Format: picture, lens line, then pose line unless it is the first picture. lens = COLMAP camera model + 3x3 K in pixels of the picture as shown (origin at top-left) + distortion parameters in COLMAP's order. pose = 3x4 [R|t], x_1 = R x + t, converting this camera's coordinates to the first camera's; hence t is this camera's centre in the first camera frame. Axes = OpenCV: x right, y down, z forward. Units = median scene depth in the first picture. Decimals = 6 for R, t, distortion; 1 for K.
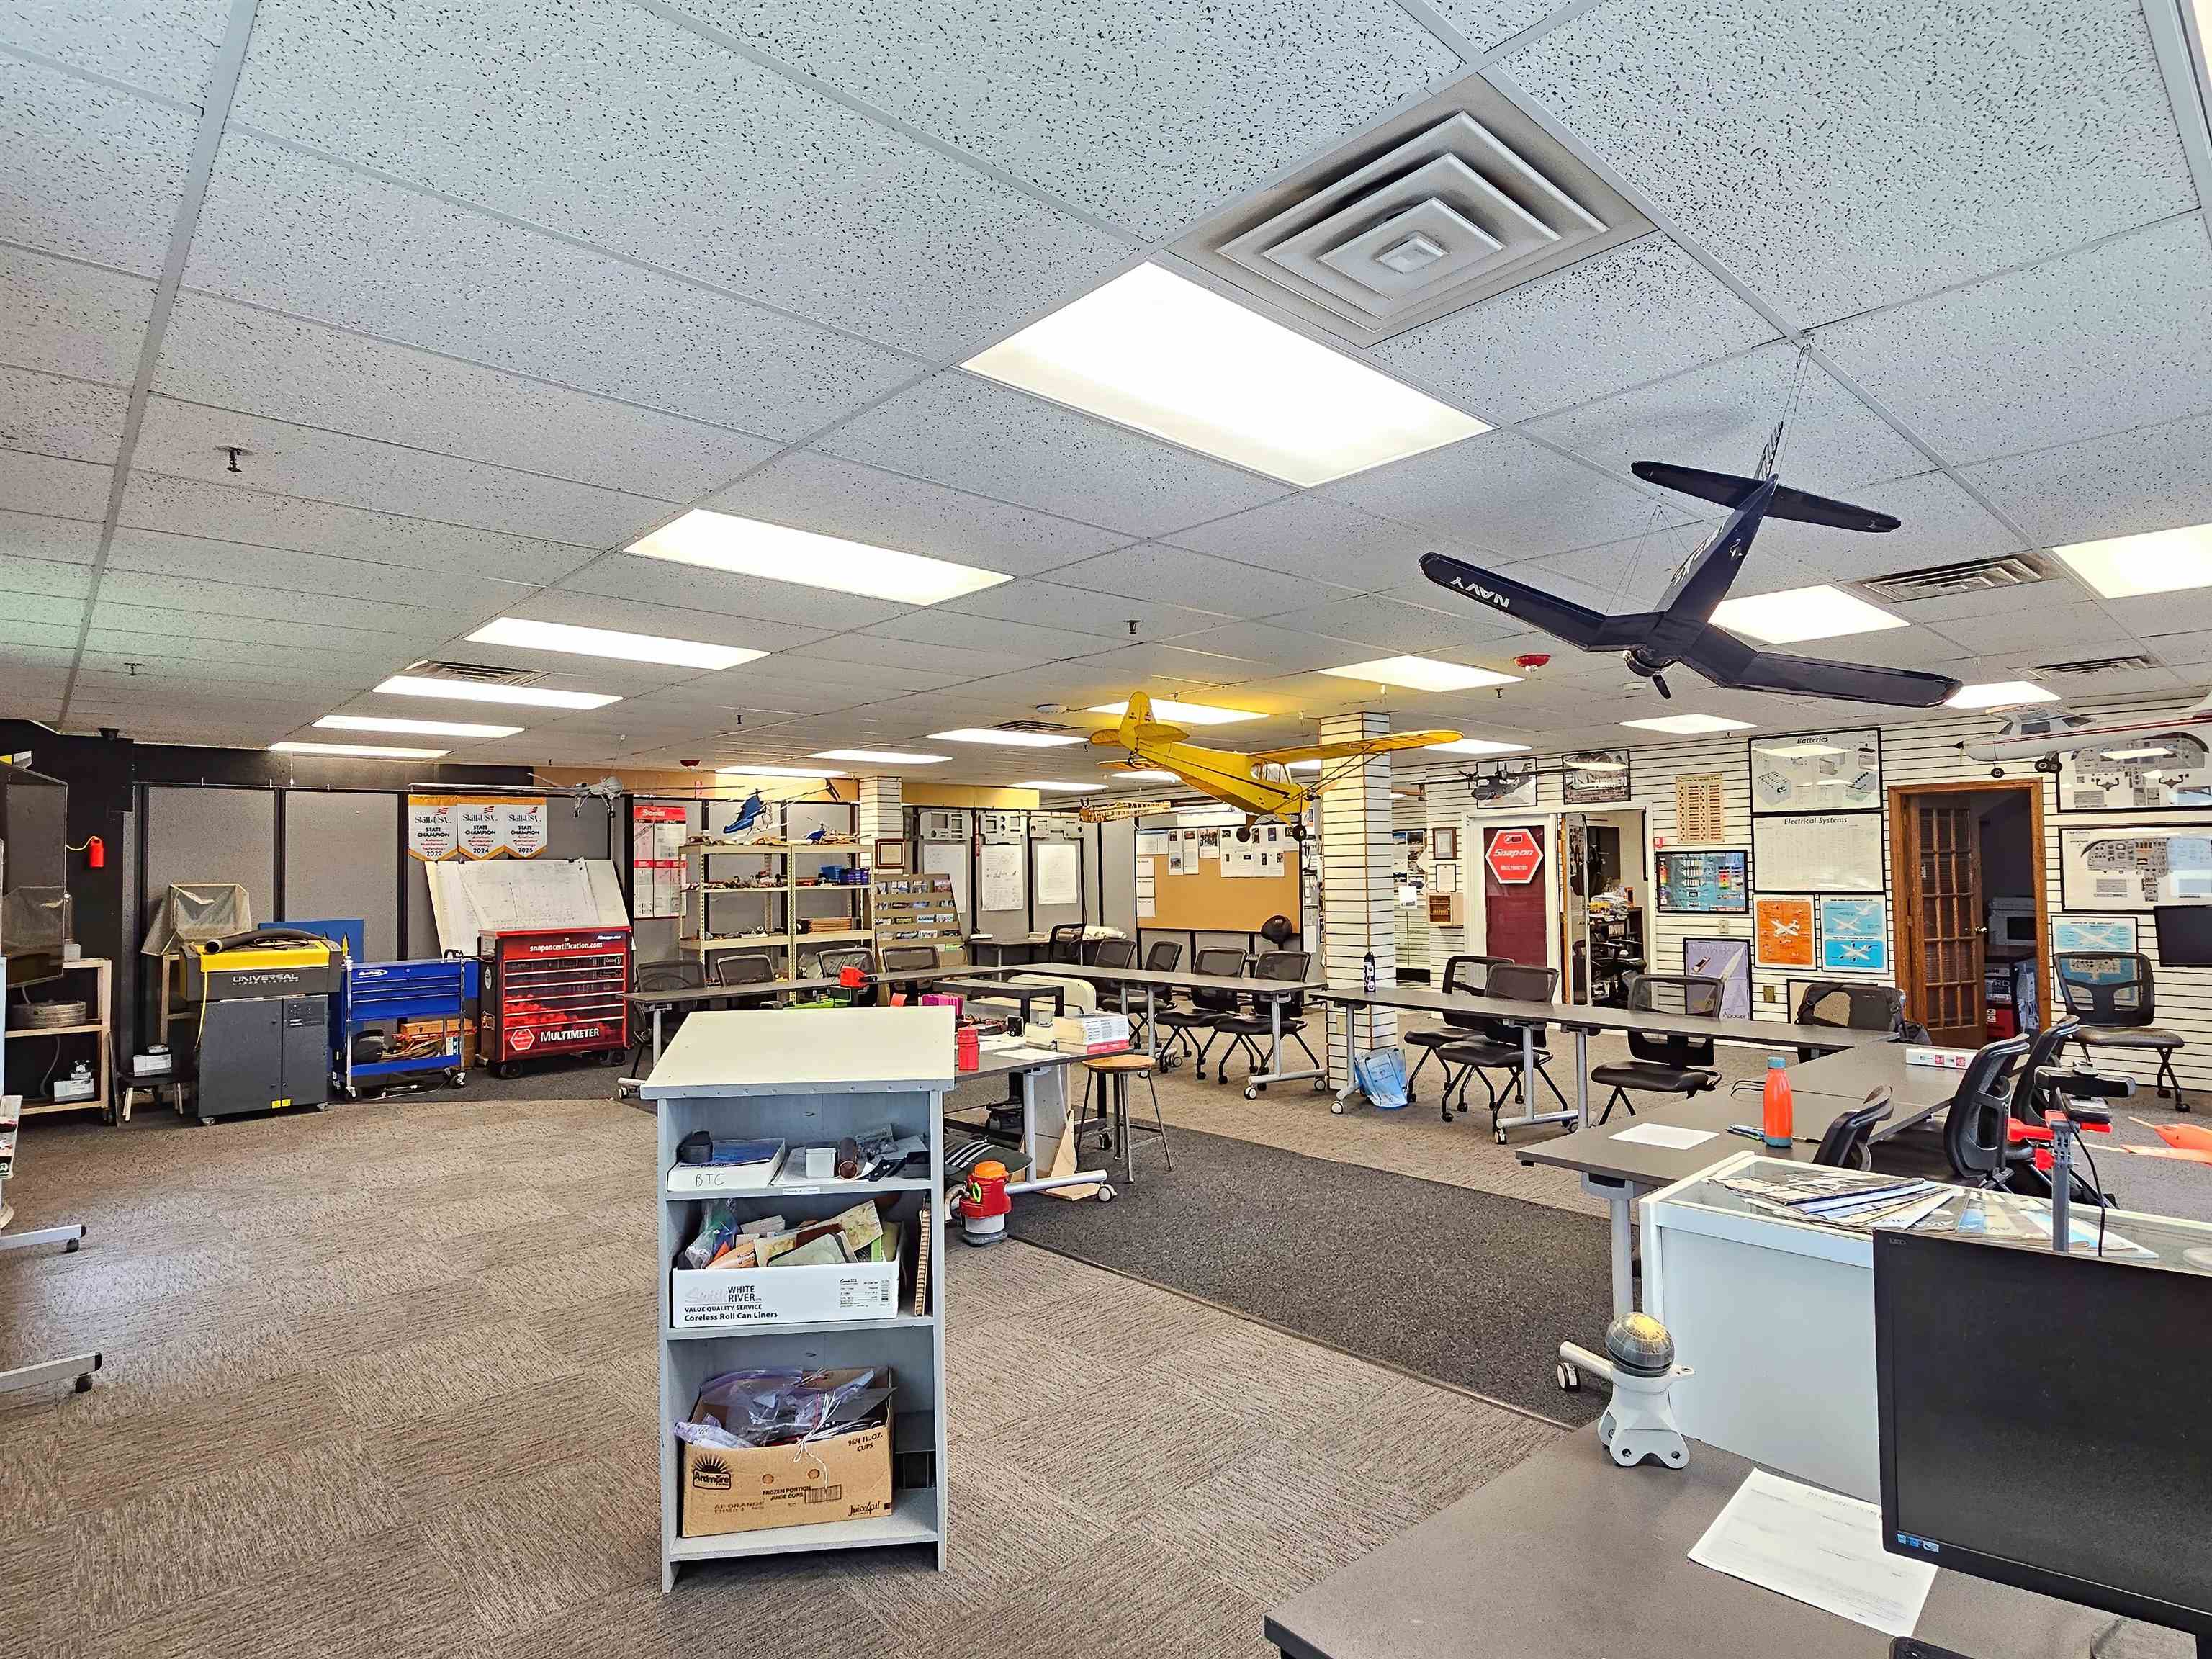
lens RADIAL K [[1181.8, 0, 1106.1], [0, 1181.8, 832.7], [0, 0, 1]] dist [0.001461, 0.000049]
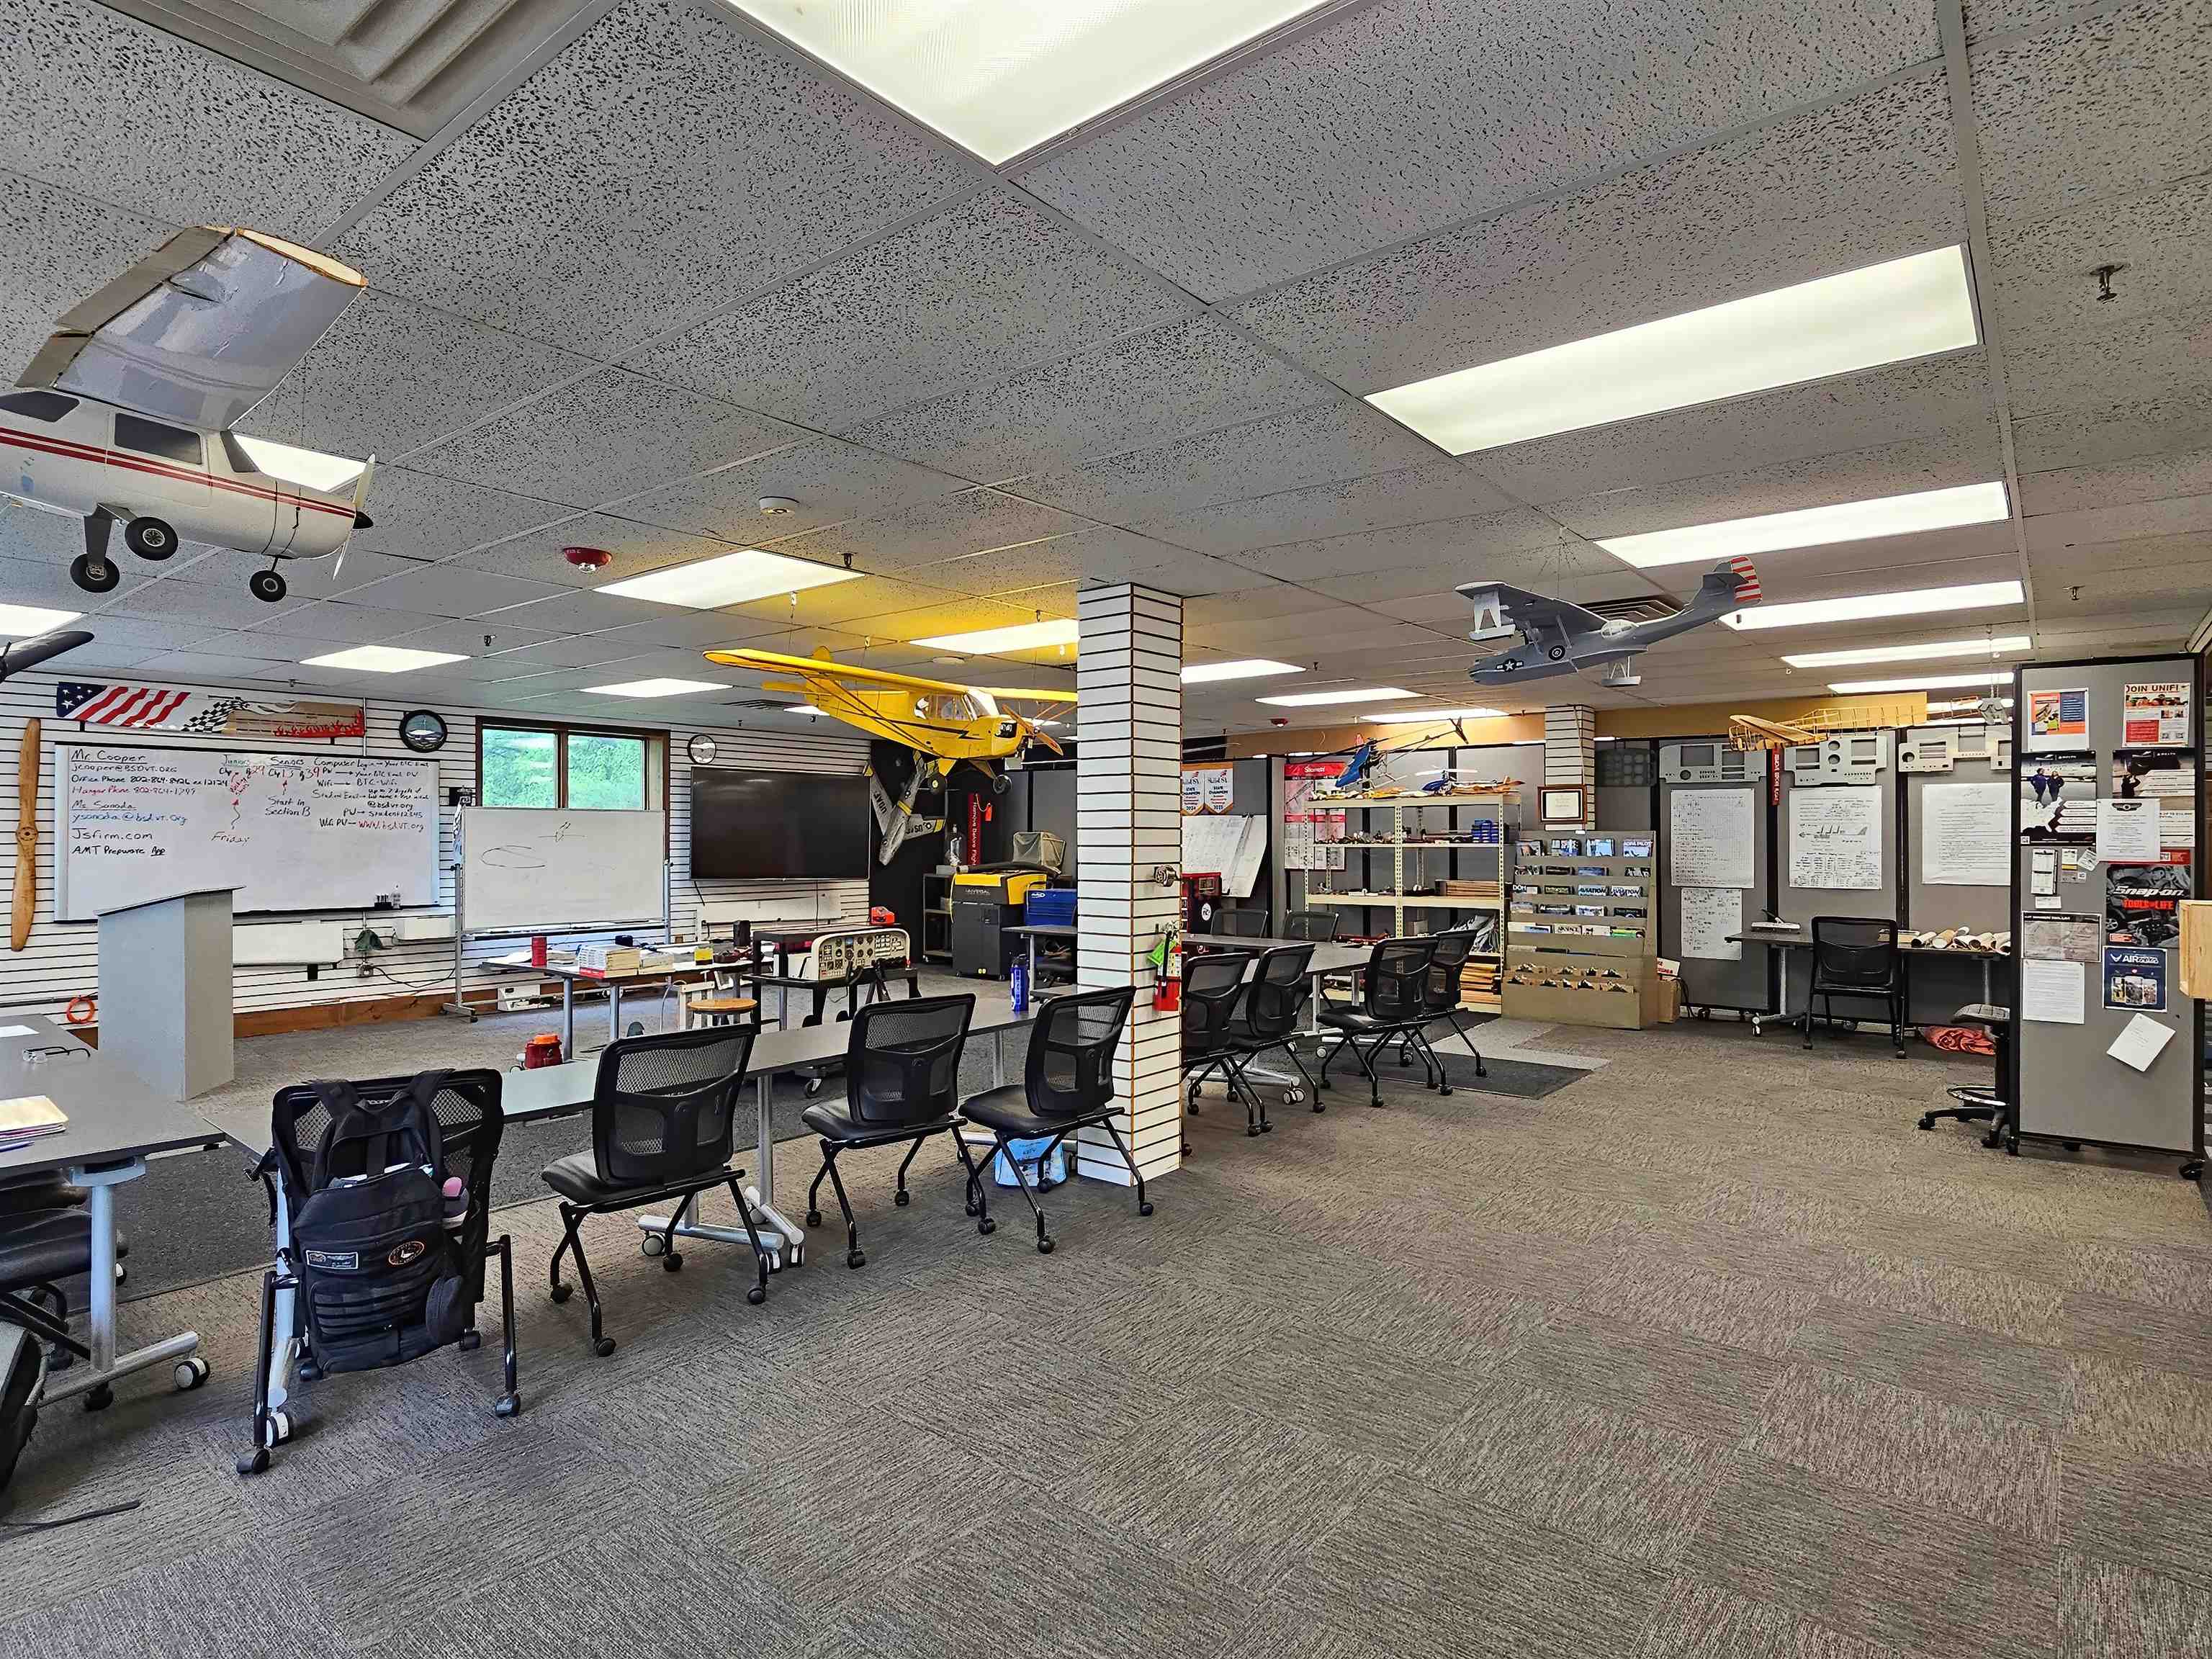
lens RADIAL K [[1181.8, 0, 1106.4], [0, 1181.8, 830.7], [0, 0, 1]] dist [0.001461, 0.000049]
pose [[0.145143, 0.013197, -0.989323, 0.548706], [0.032382, 0.999312, 0.018080, 0.010942], [0.988881, -0.034660, 0.144616, 0.583531]]
